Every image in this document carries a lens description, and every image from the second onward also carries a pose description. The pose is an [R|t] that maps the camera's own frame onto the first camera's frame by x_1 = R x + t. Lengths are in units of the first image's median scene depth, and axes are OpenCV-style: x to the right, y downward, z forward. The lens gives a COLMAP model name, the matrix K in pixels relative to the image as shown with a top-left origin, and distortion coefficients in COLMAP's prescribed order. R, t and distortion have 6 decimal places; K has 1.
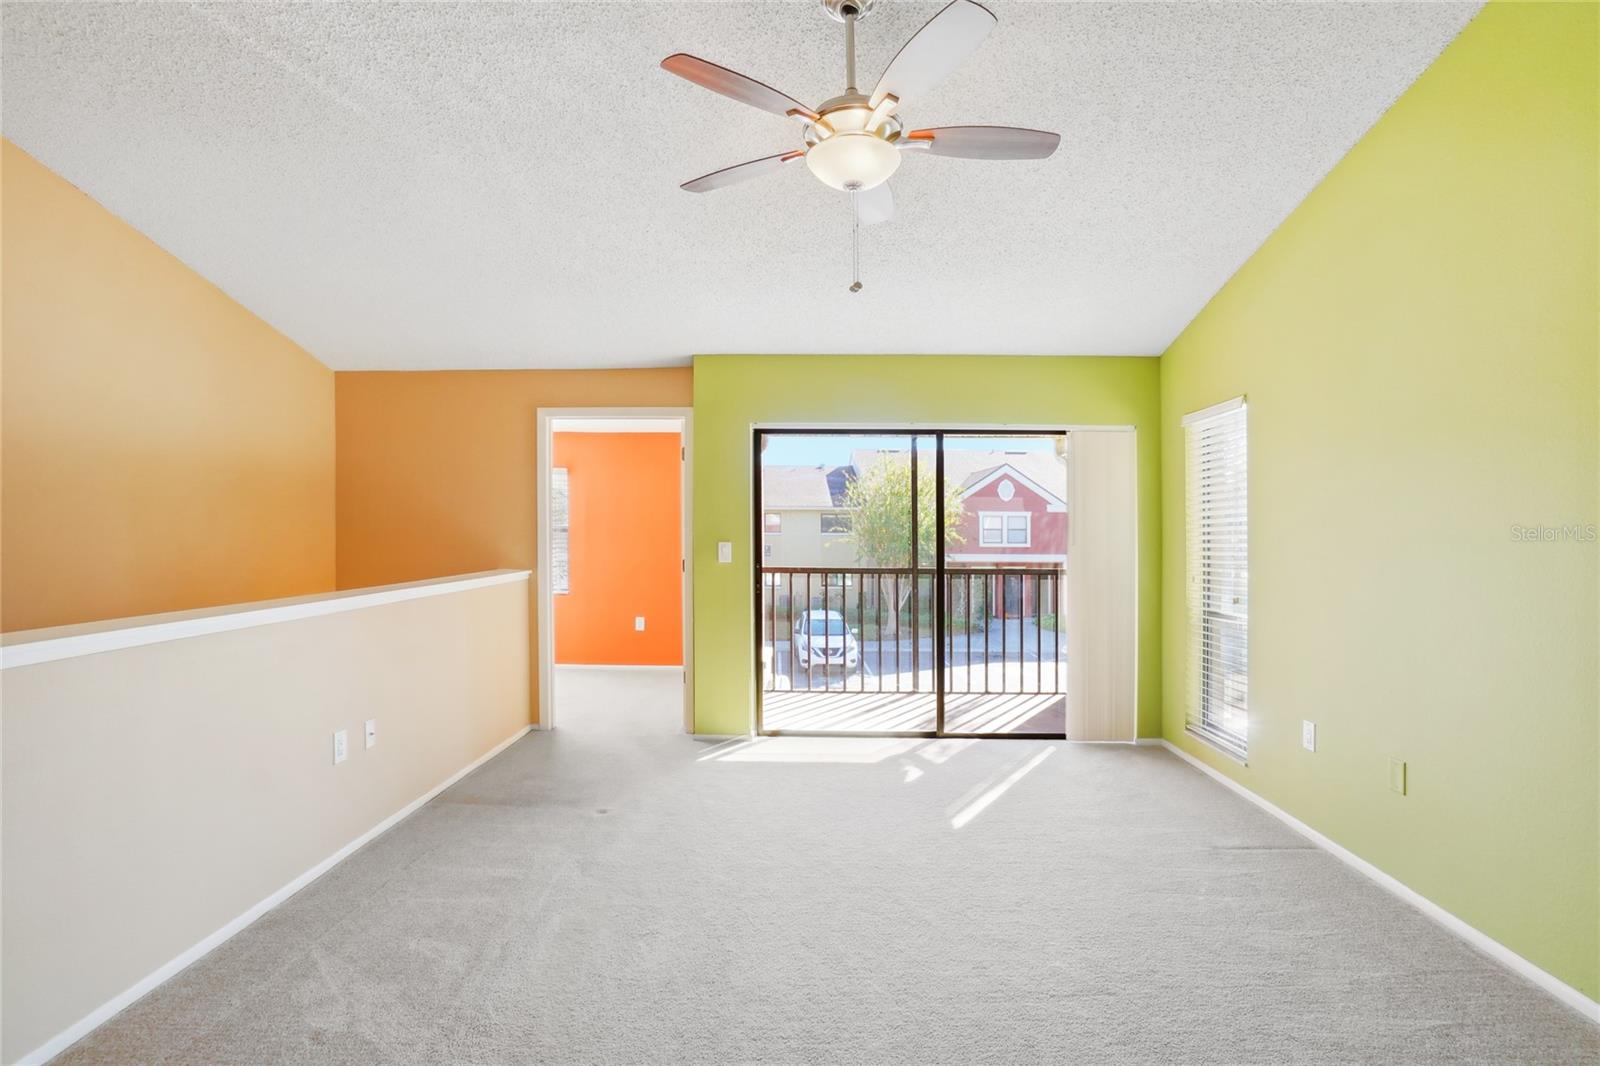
lens RADIAL K [[745.0, 0, 786.3], [0, 745.0, 542.1], [0, 0, 1]] dist [-0.062526, 0.021381]
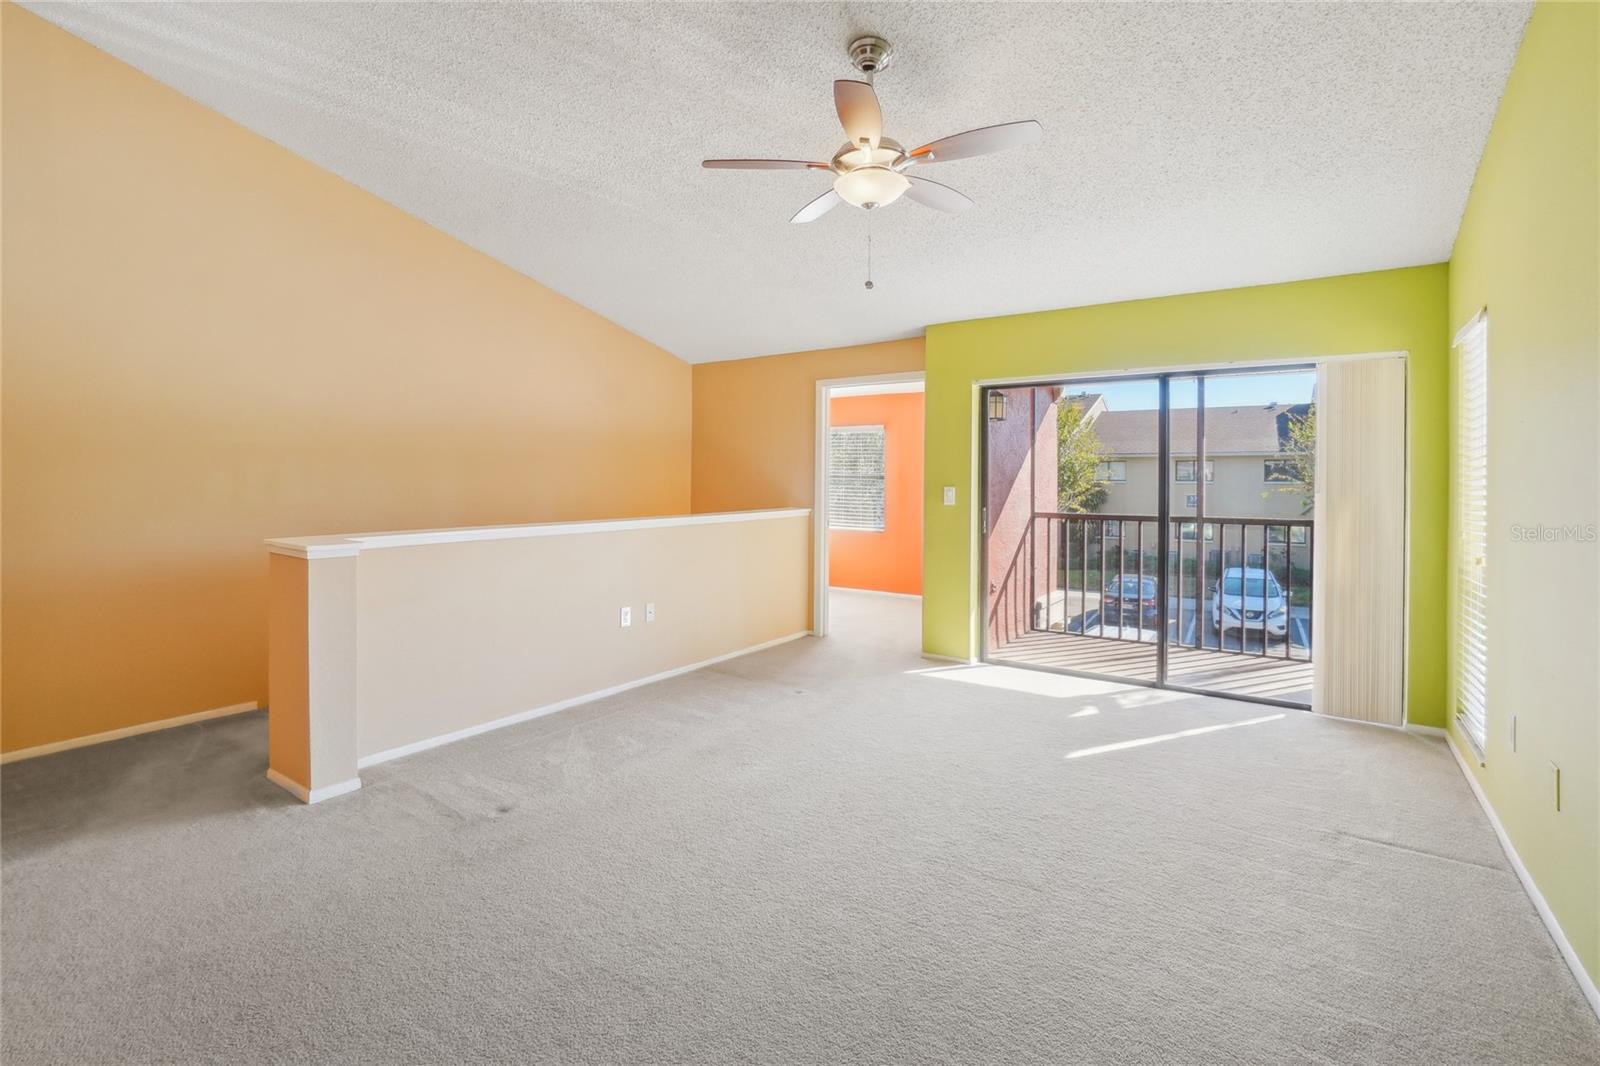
lens RADIAL K [[726.5, 0, 800.9], [0, 726.5, 485.3], [0, 0, 1]] dist [-0.051183, 0.016097]
pose [[0.837717, 0.003270, -0.546095, 0.324773], [-0.007413, 0.999958, -0.005384, 0.004603], [0.546055, 0.008559, 0.837706, -0.053078]]
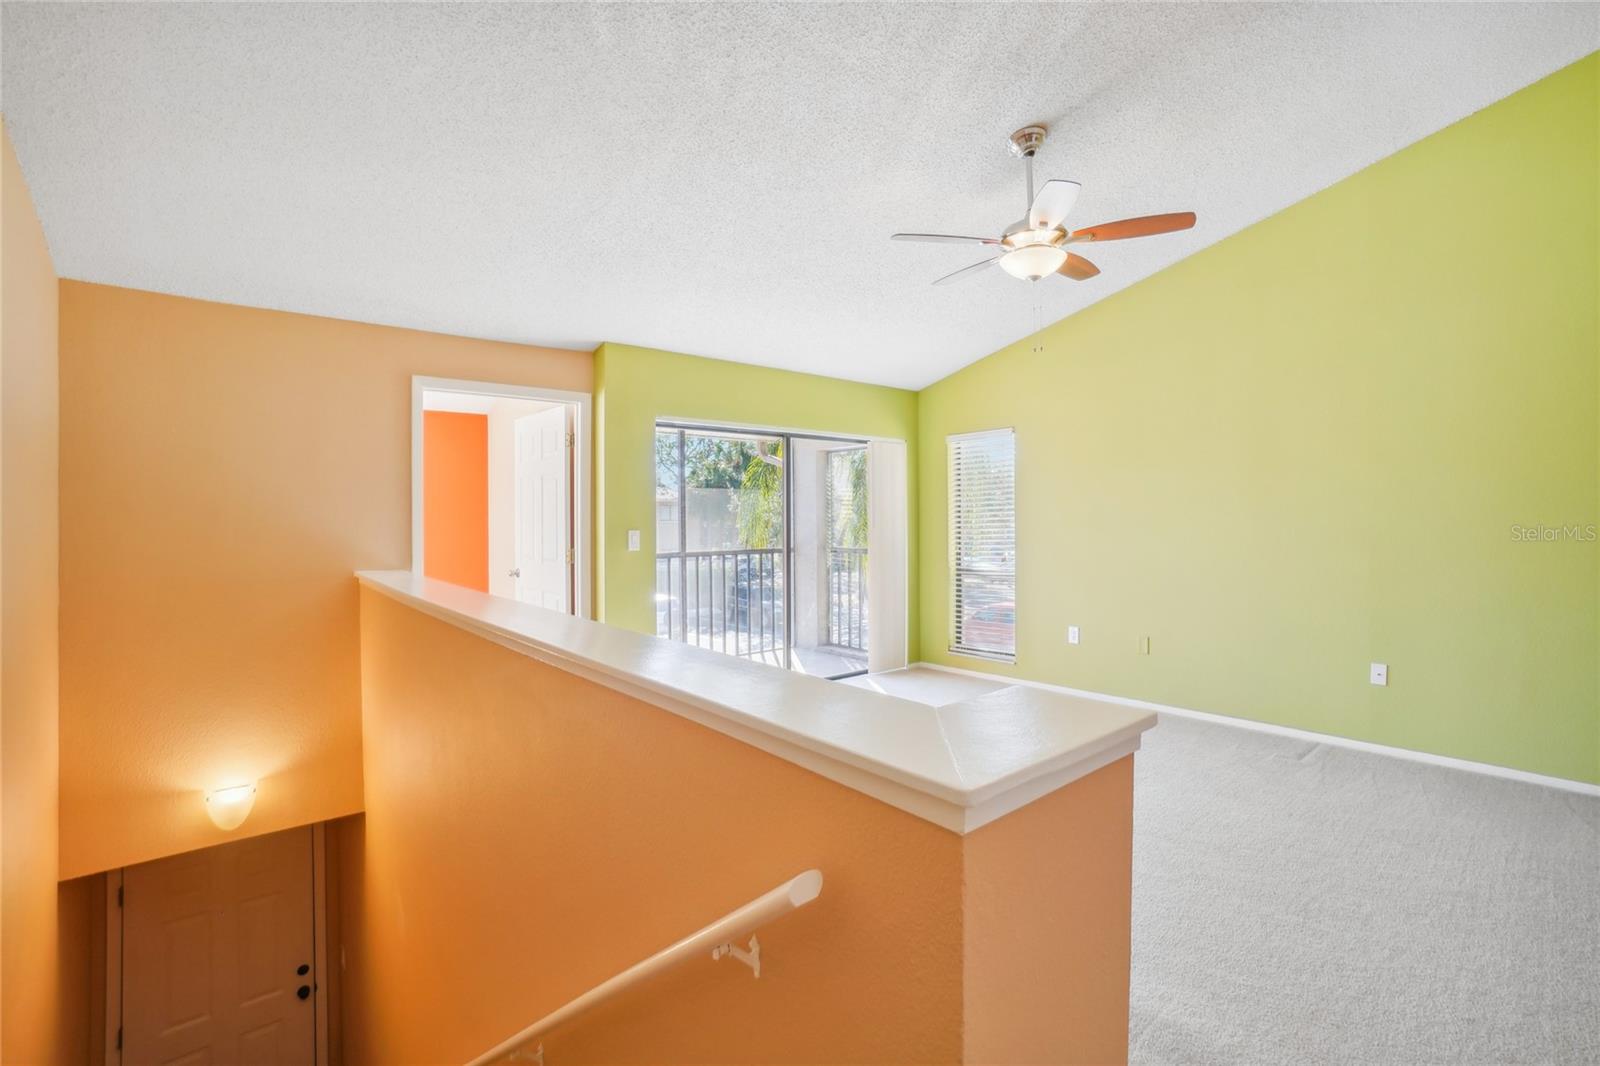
lens RADIAL K [[740.1, 0, 806.8], [0, 740.1, 511.7], [0, 0, 1]] dist [-0.000007, -0.000076]
pose [[0.737548, -0.008648, 0.675239, -0.588576], [0.022125, 0.999691, -0.011363, -0.009213], [-0.674932, 0.023320, 0.737511, 0.090549]]
